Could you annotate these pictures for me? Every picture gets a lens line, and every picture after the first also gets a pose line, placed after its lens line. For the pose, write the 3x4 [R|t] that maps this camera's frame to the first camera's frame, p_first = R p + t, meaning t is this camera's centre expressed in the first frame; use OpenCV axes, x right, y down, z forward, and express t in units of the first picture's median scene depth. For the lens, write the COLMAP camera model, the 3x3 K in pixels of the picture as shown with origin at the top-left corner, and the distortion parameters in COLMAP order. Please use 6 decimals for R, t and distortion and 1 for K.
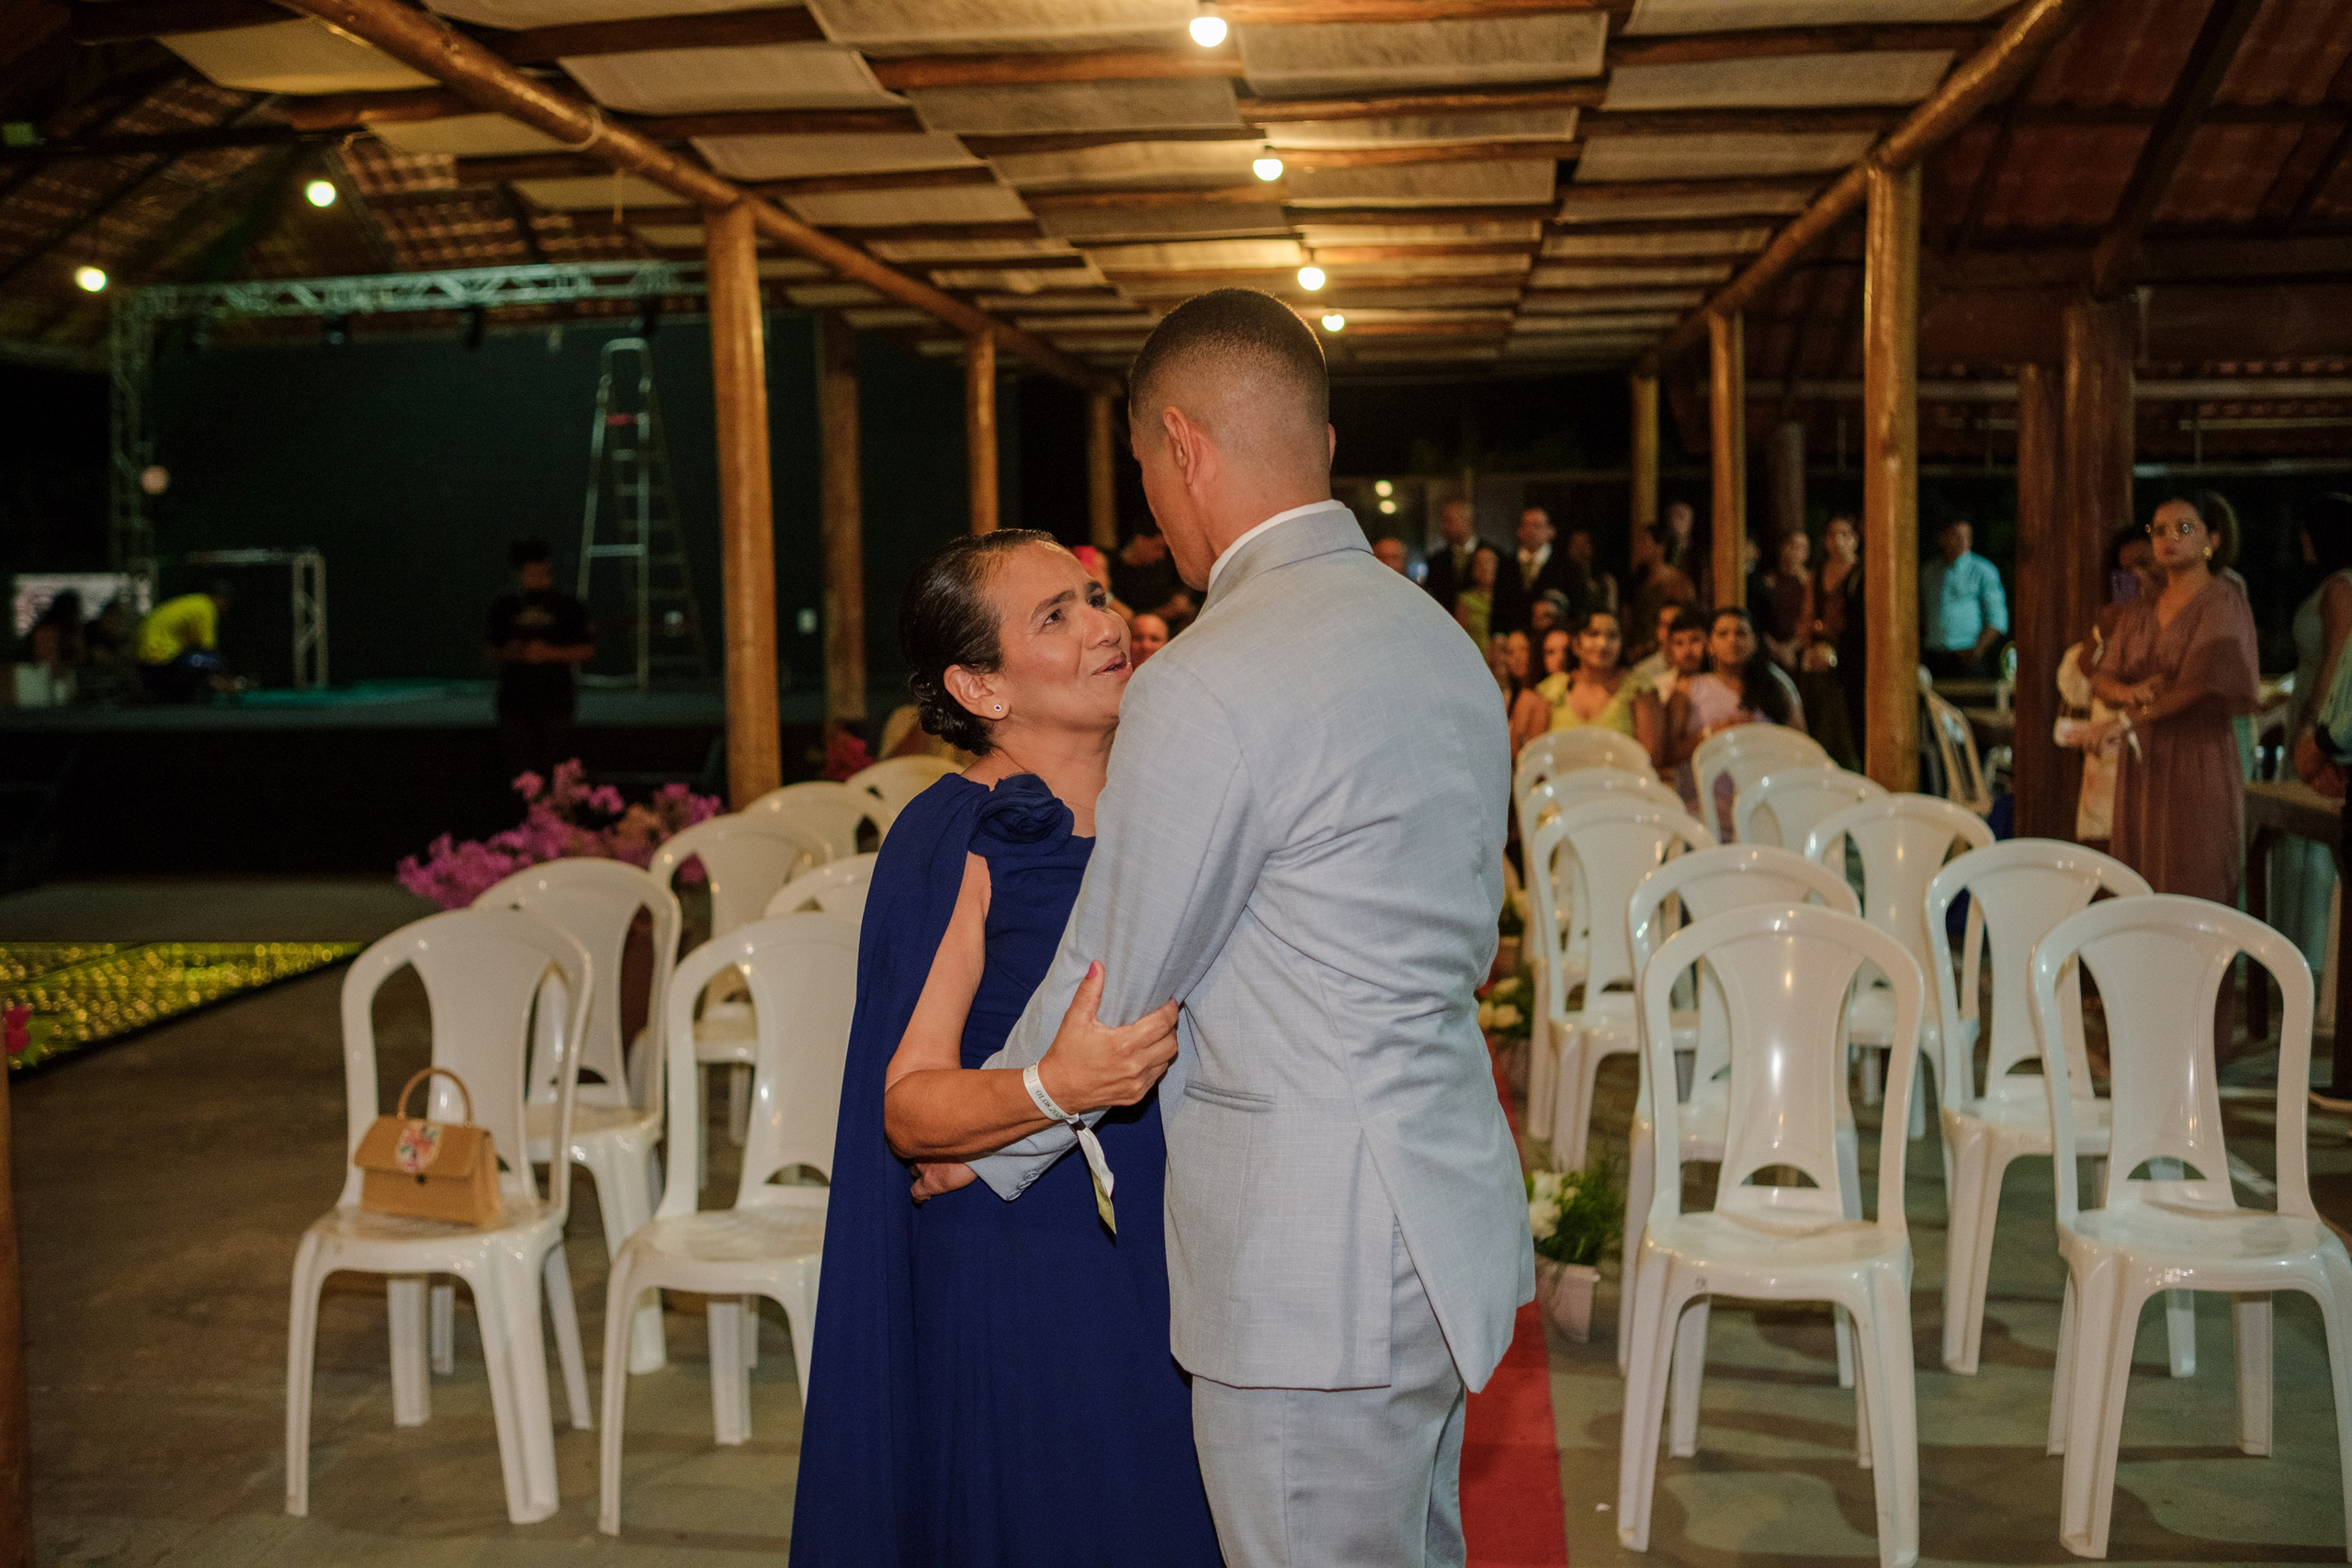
lens RADIAL K [[2354.0, 0, 1115.3], [0, 2354.0, 756.9], [0, 0, 1]] dist [-0.155390, 0.142444]
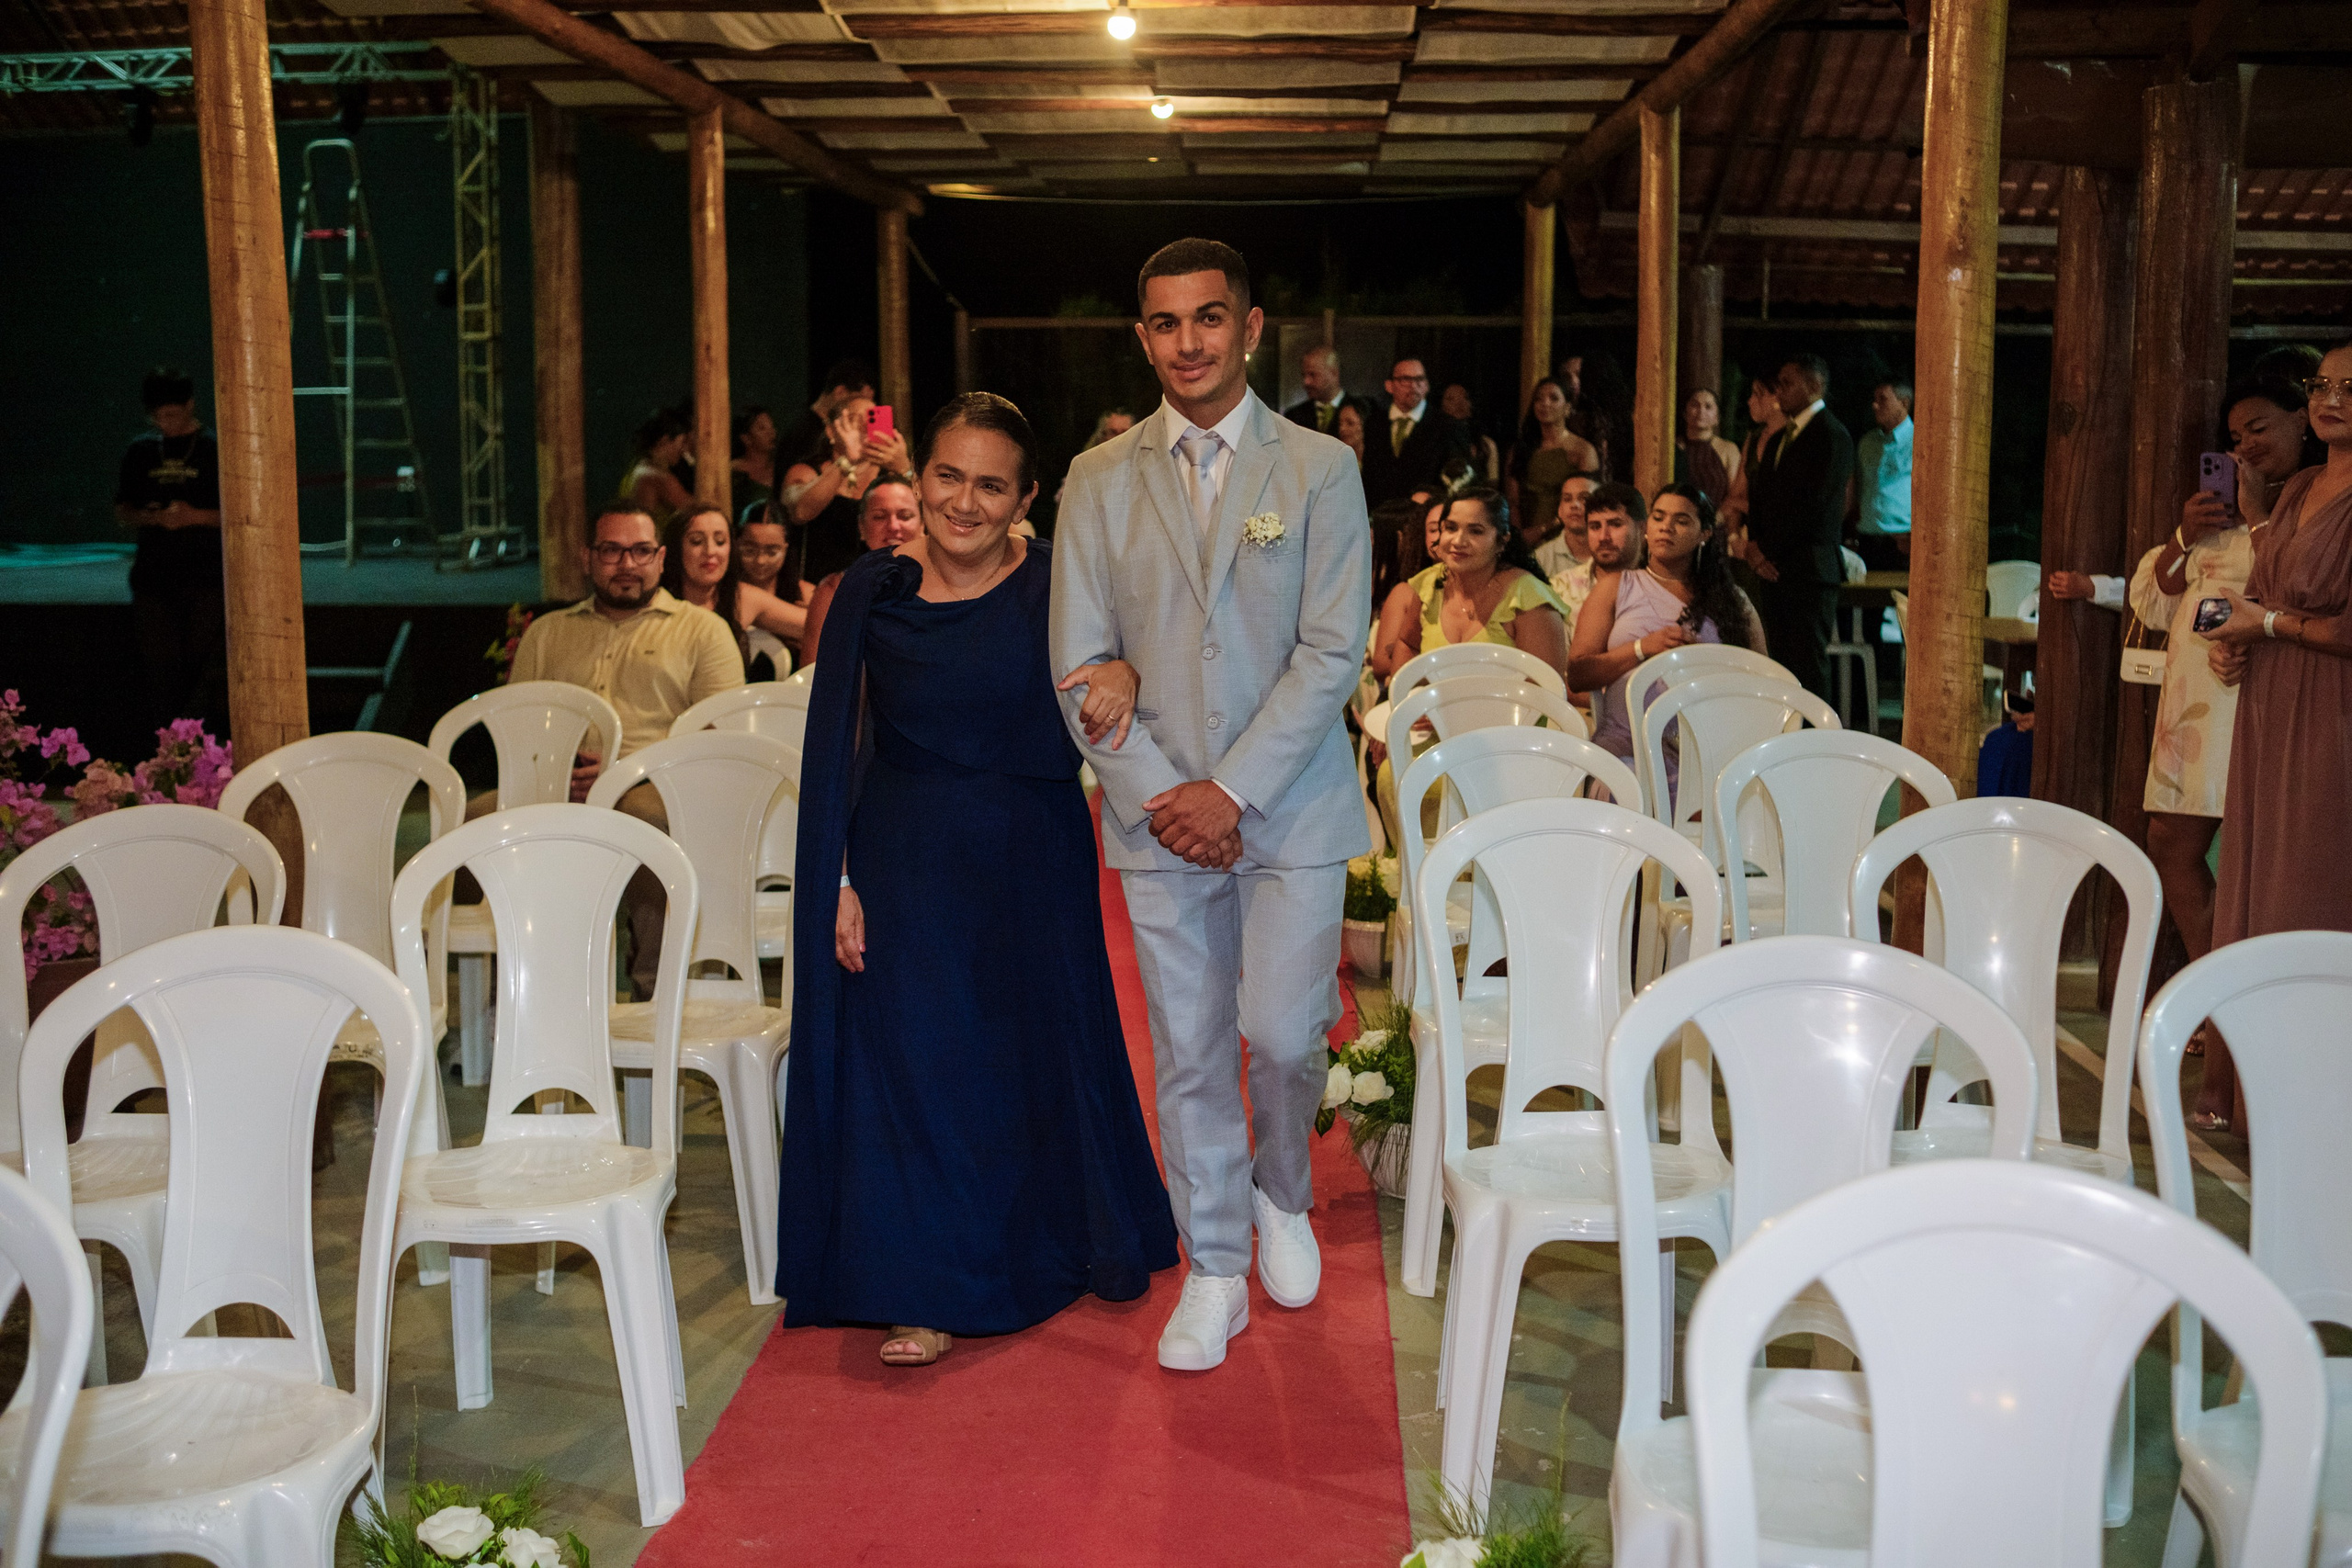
lens RADIAL K [[2347.8, 0, 1176.0], [0, 2347.8, 784.0], [0, 0, 1]] dist [-0.151252, 0.141174]
pose [[0.996151, 0.007171, 0.087364, 0.044074], [-0.013405, 0.997388, 0.070981, -0.021098], [-0.086627, -0.071879, 0.993644, 0.291234]]
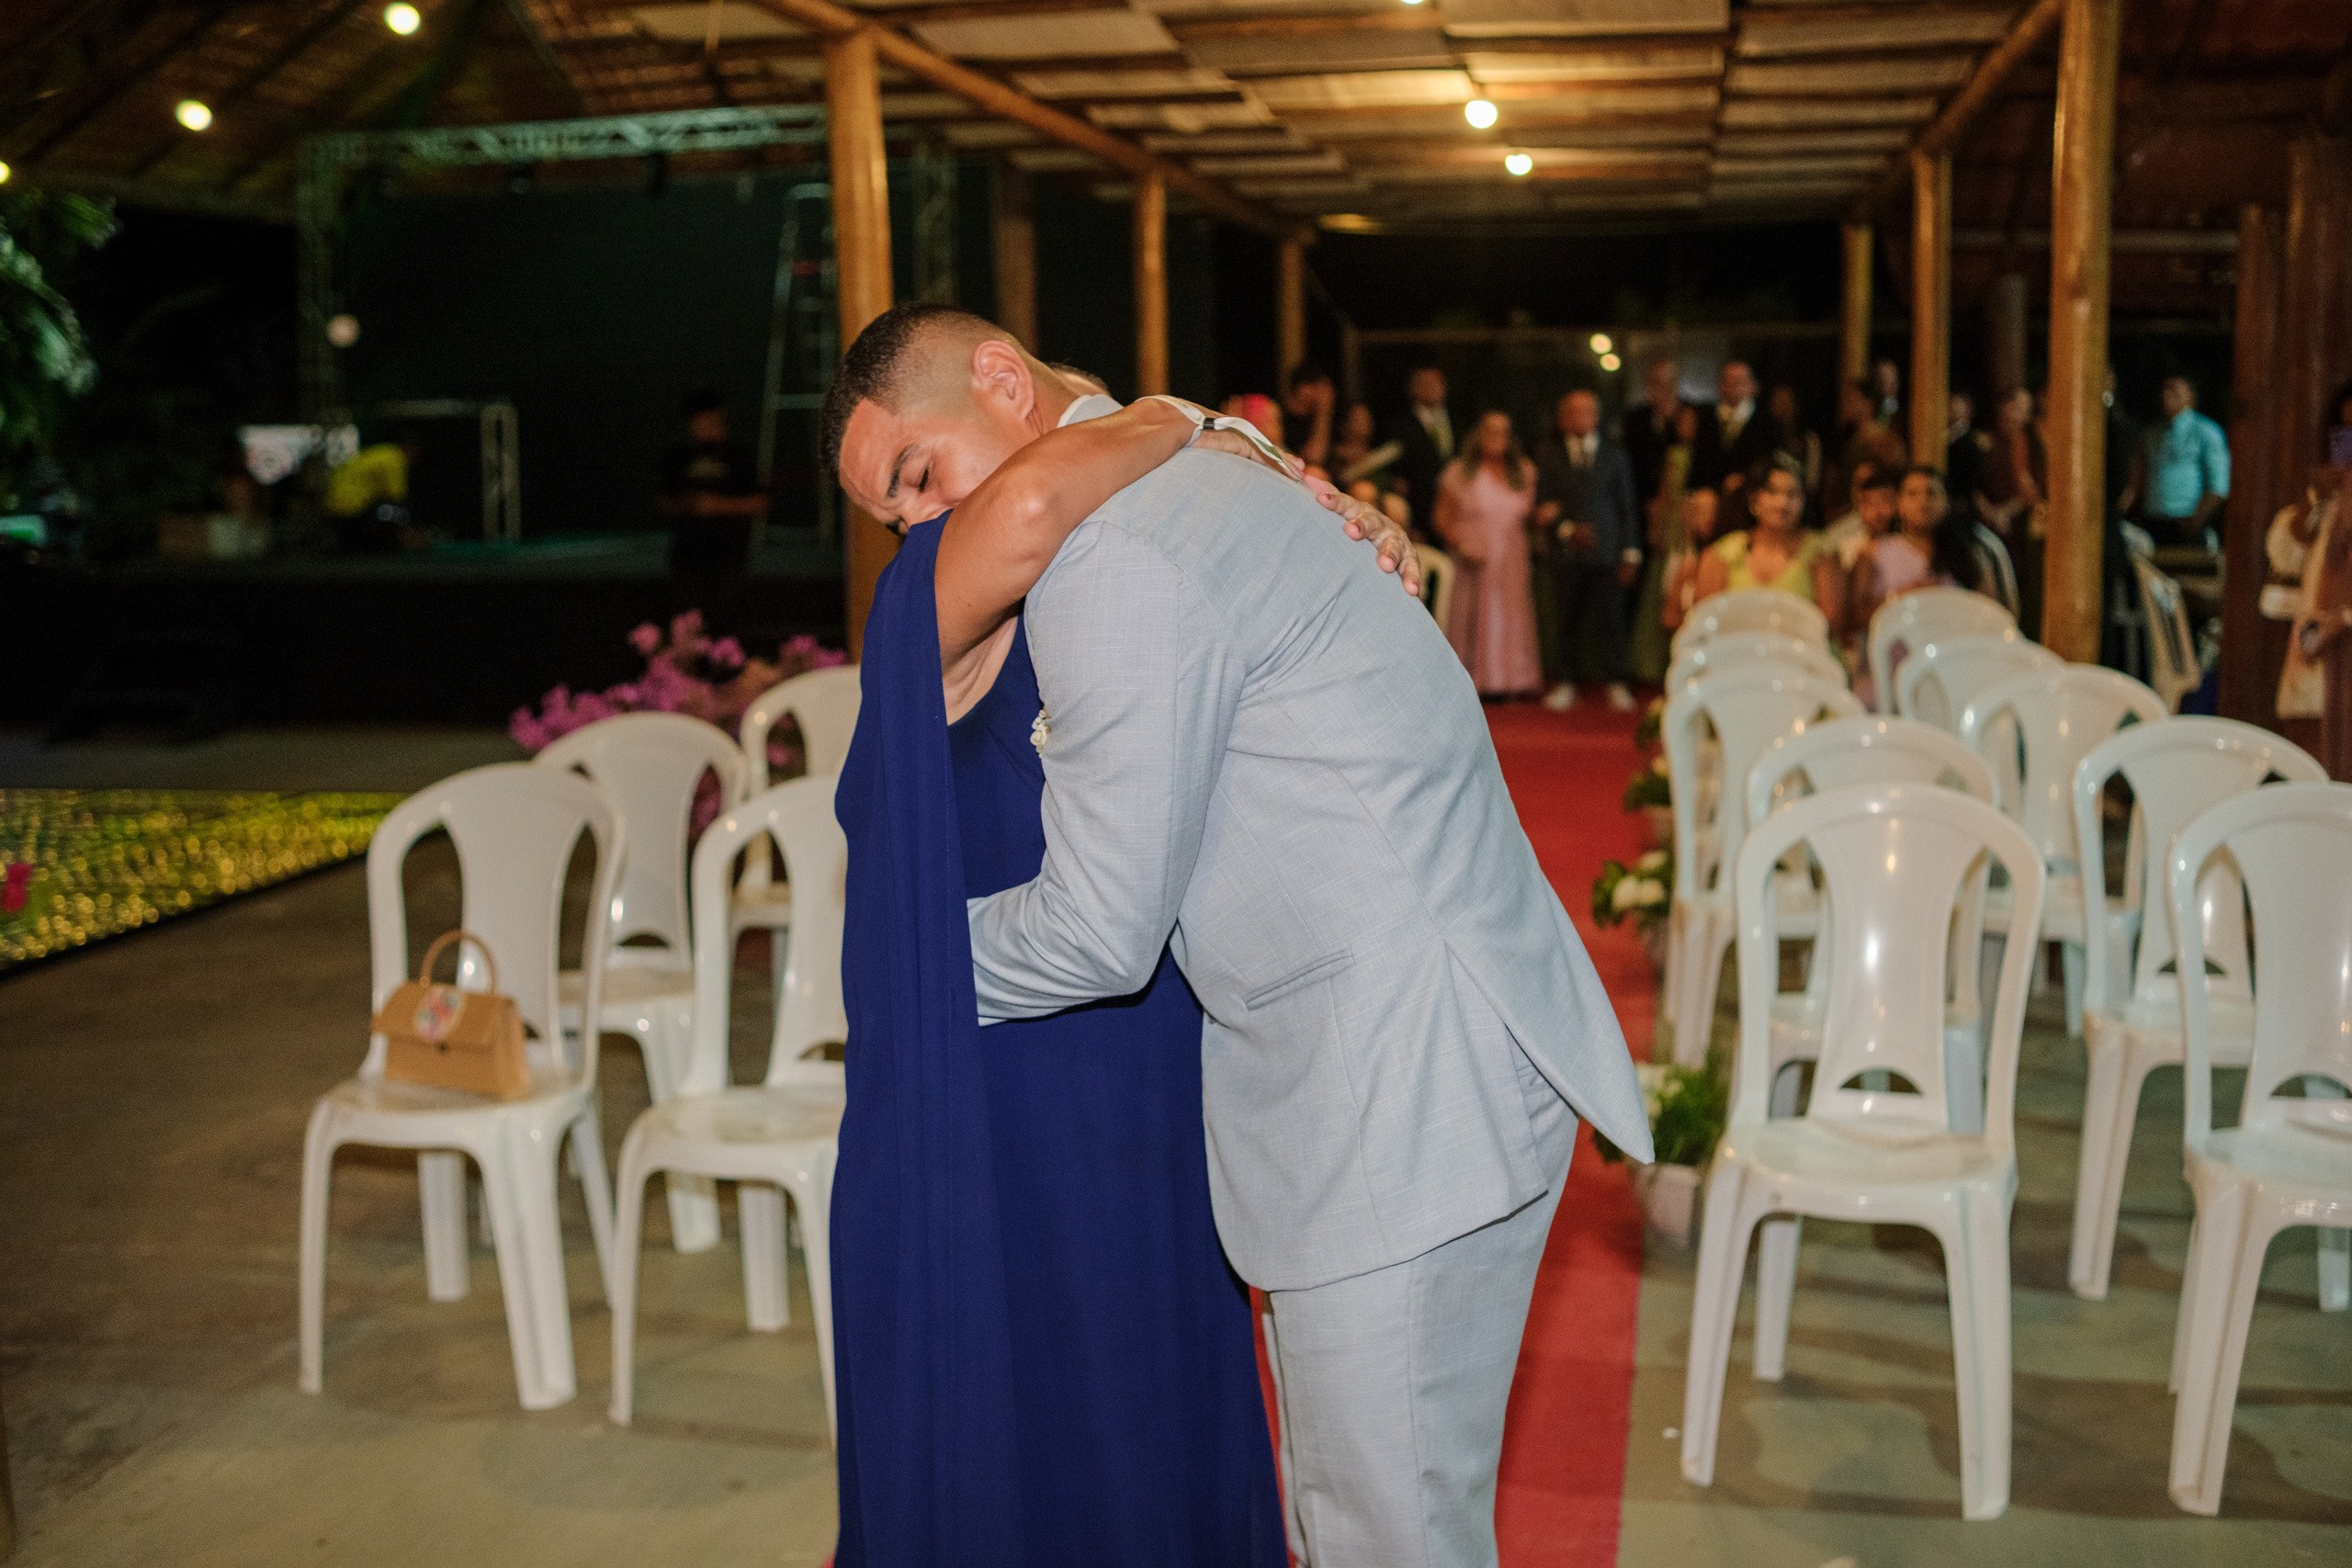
lens RADIAL K [[2347.8, 0, 1176.0], [0, 2347.8, 784.0], [0, 0, 1]] dist [-0.151252, 0.141174]
pose [[0.997208, 0.015911, -0.072954, 0.037691], [-0.010658, 0.997359, 0.071840, 0.000775], [0.073904, -0.070862, 0.994745, 0.040902]]
